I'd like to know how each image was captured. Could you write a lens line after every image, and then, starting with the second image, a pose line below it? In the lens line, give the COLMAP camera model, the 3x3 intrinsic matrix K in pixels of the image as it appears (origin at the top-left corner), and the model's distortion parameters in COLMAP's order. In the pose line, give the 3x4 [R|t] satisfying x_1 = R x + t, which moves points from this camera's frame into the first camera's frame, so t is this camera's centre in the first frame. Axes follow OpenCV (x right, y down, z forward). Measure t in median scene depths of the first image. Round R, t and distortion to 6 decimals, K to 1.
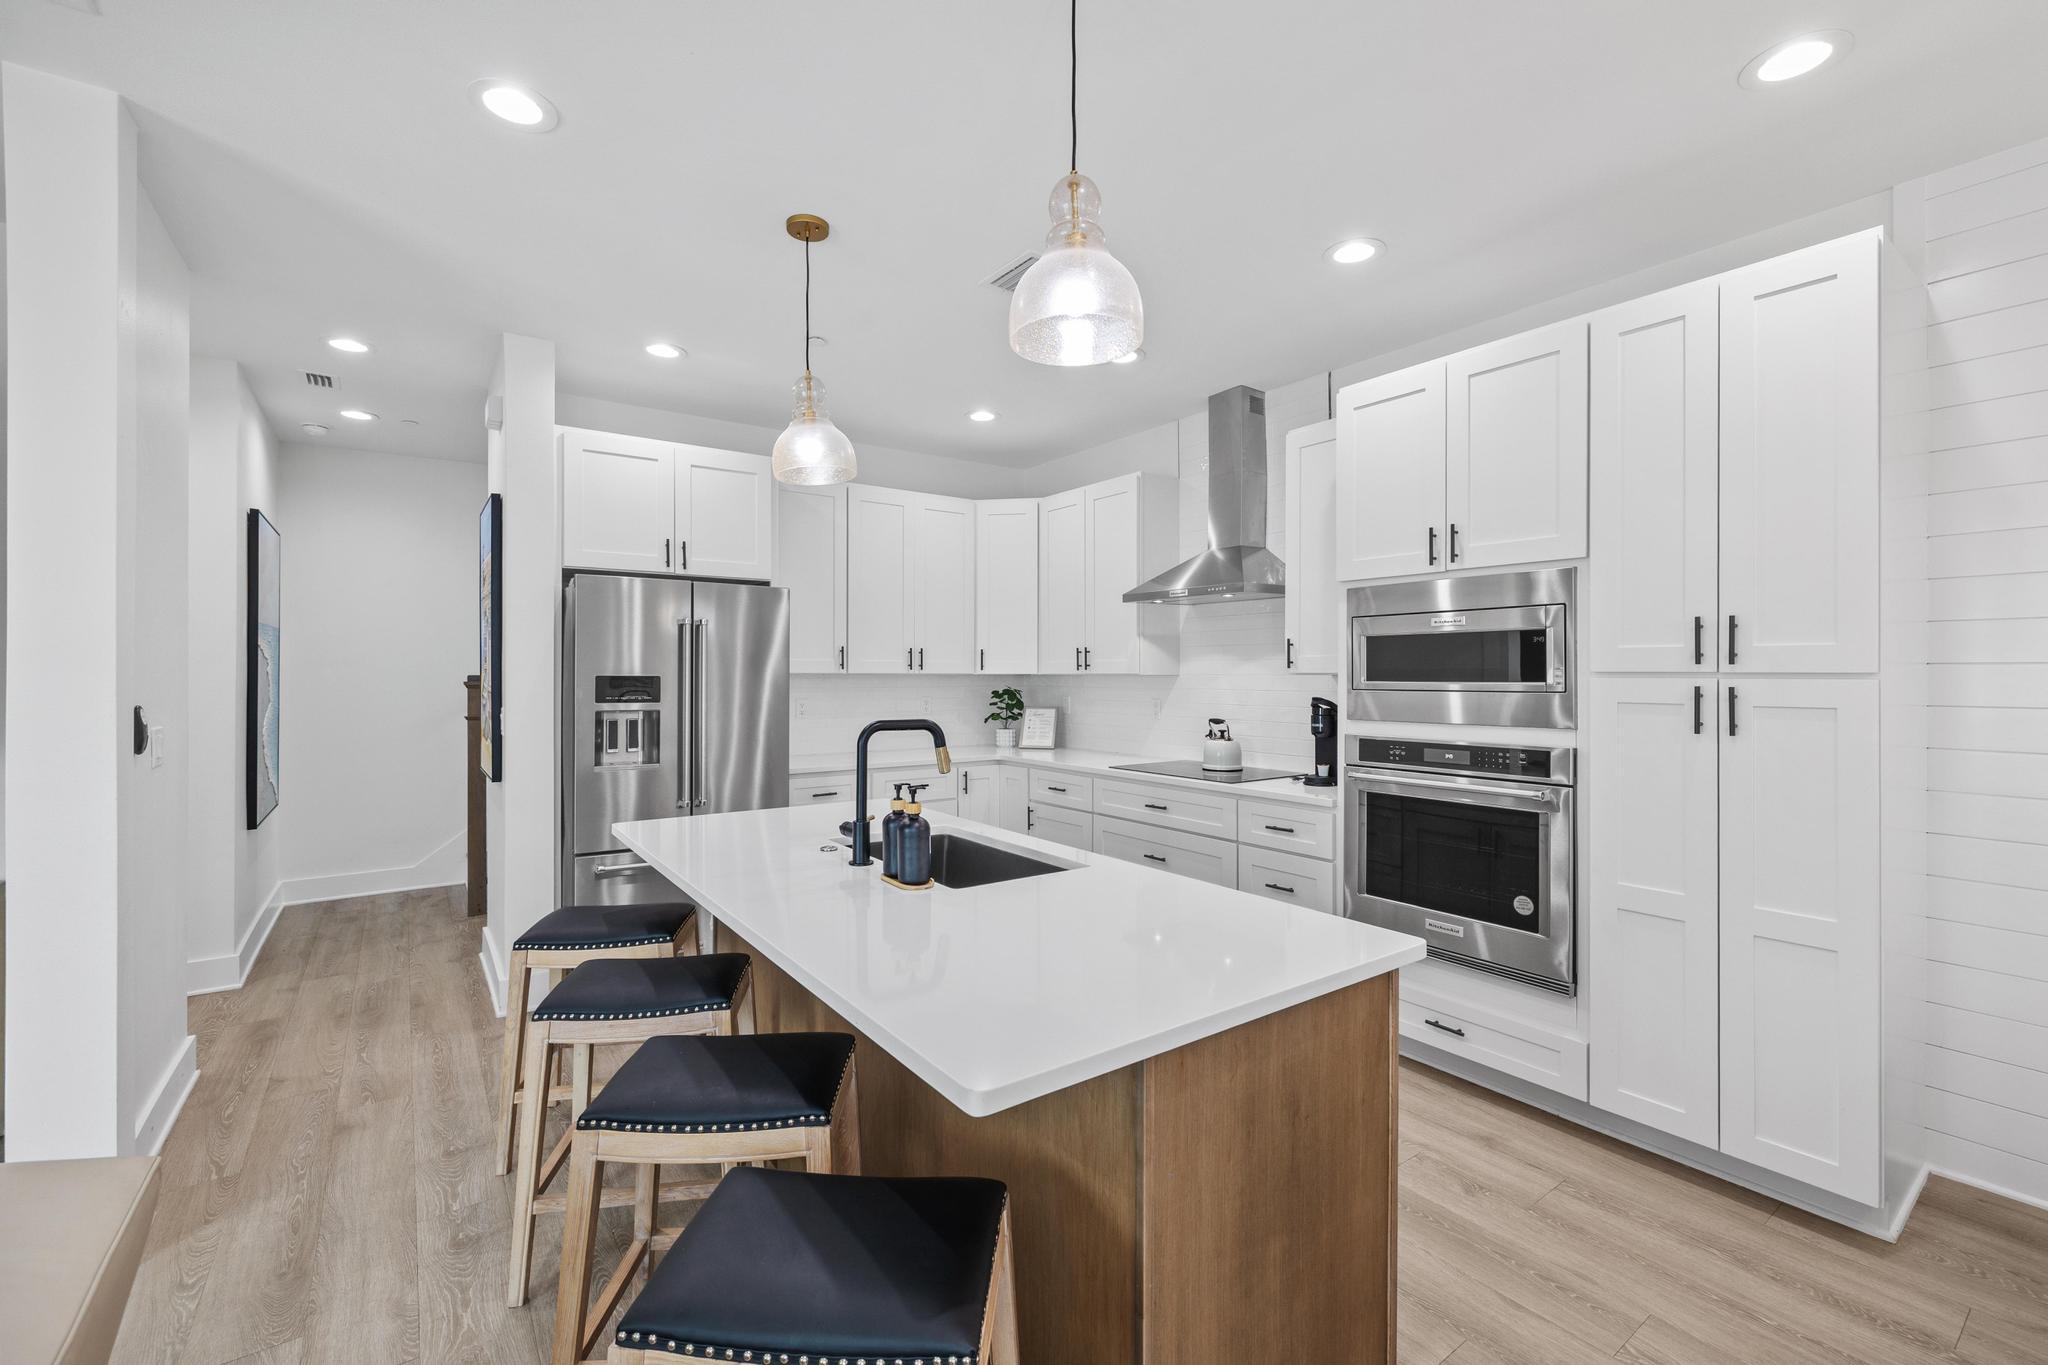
lens RADIAL K [[871.1, 0, 1027.7], [0, 871.1, 672.2], [0, 0, 1]] dist [-0.000801, 0.001025]
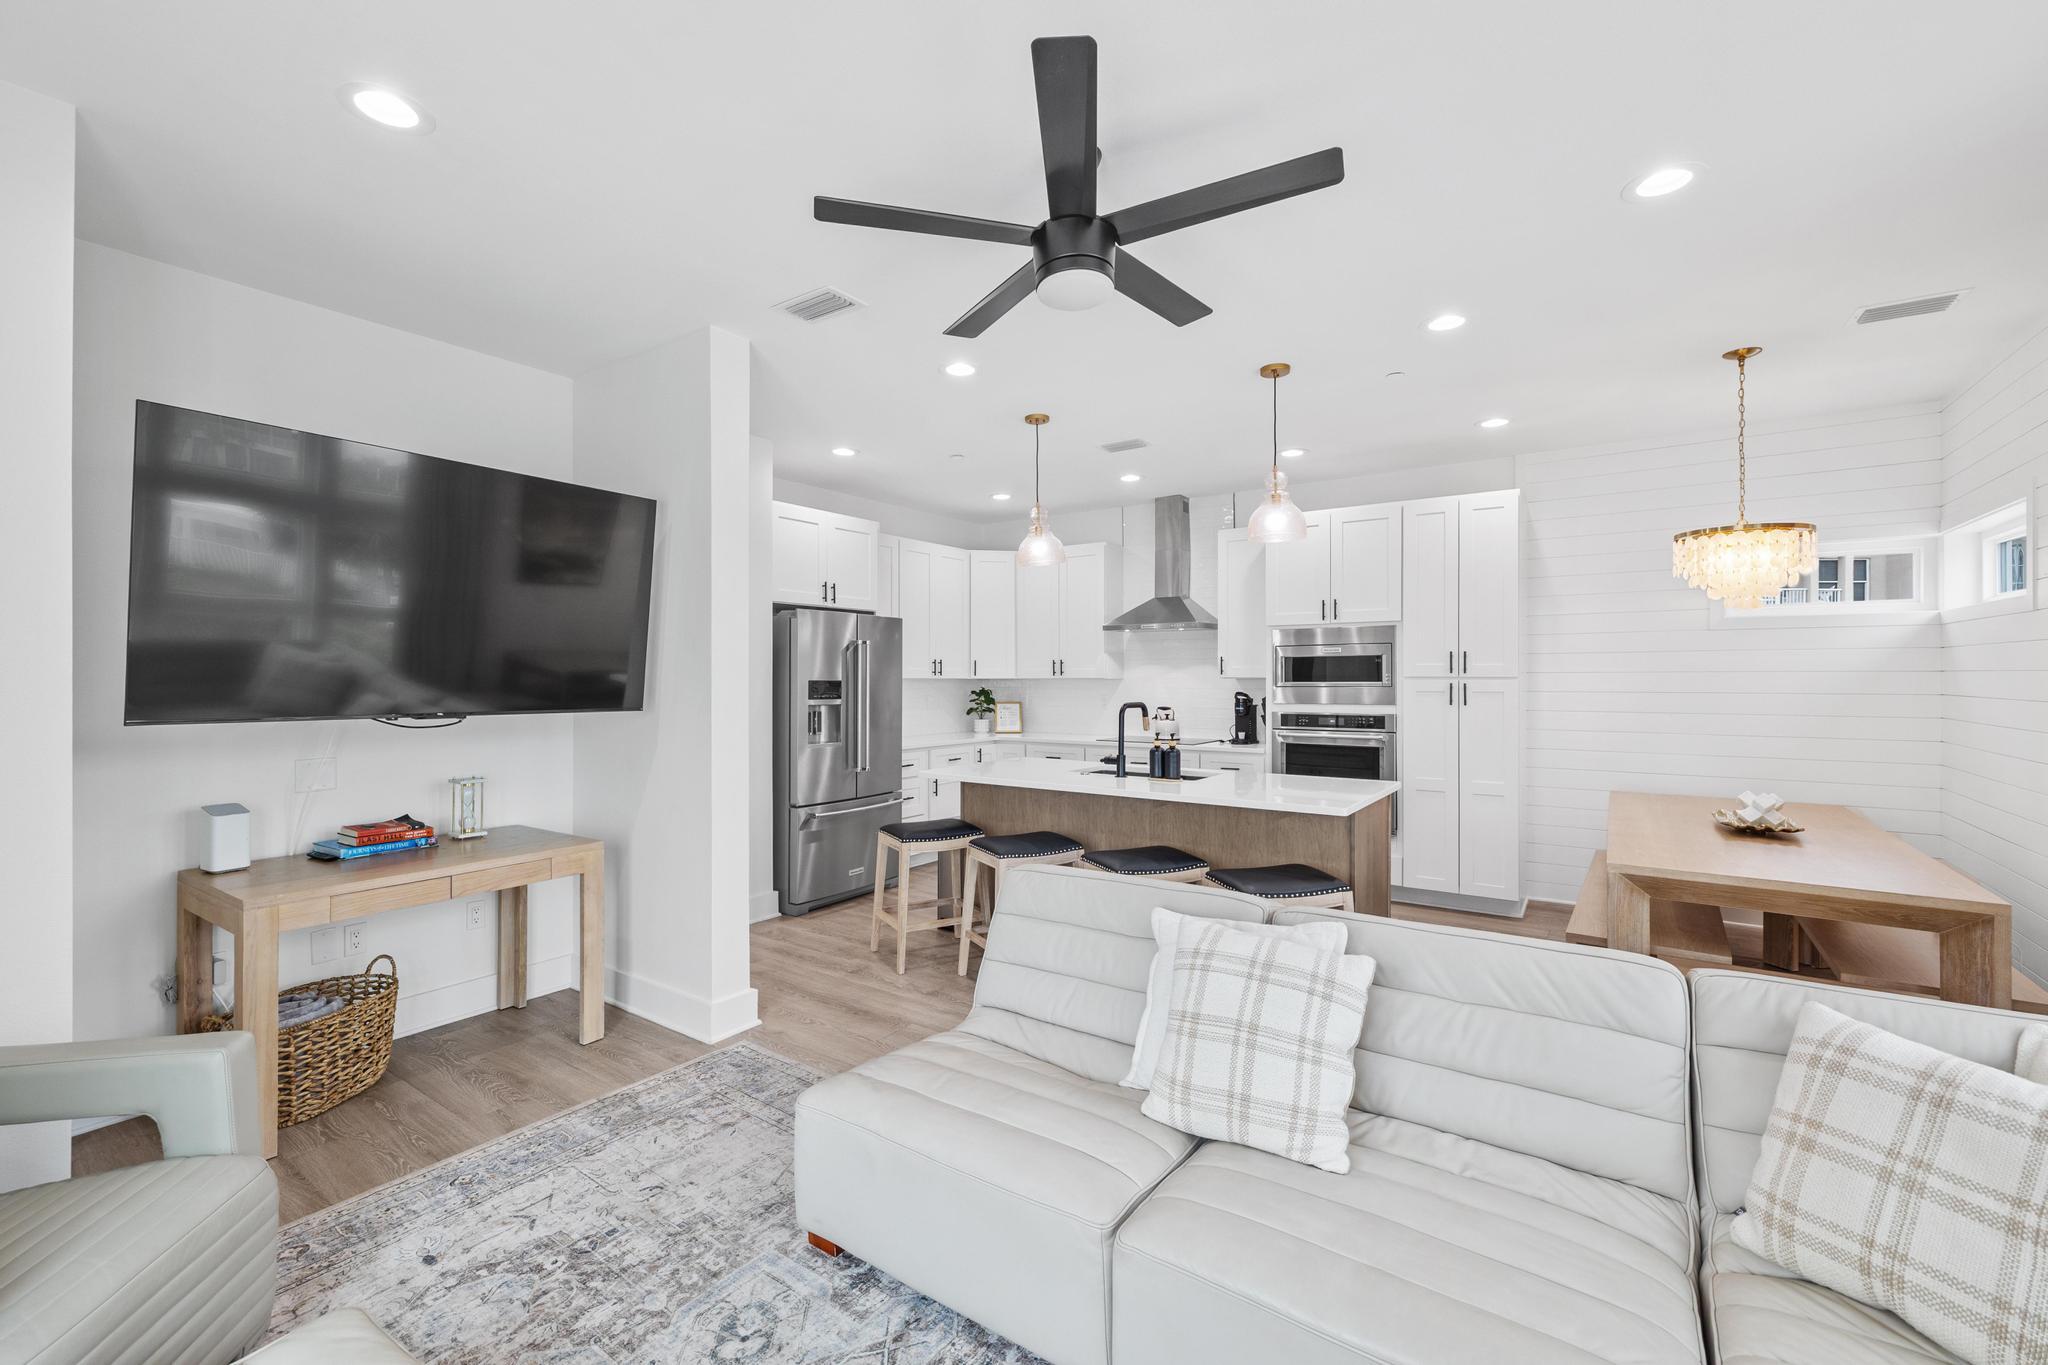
lens RADIAL K [[871.1, 0, 1036.3], [0, 871.1, 676.7], [0, 0, 1]] dist [-0.000801, 0.001025]
pose [[0.940694, -0.002726, 0.339246, -0.588470], [0.002297, 0.999996, 0.001666, -0.003723], [-0.339249, -0.000788, 0.940696, -0.434397]]
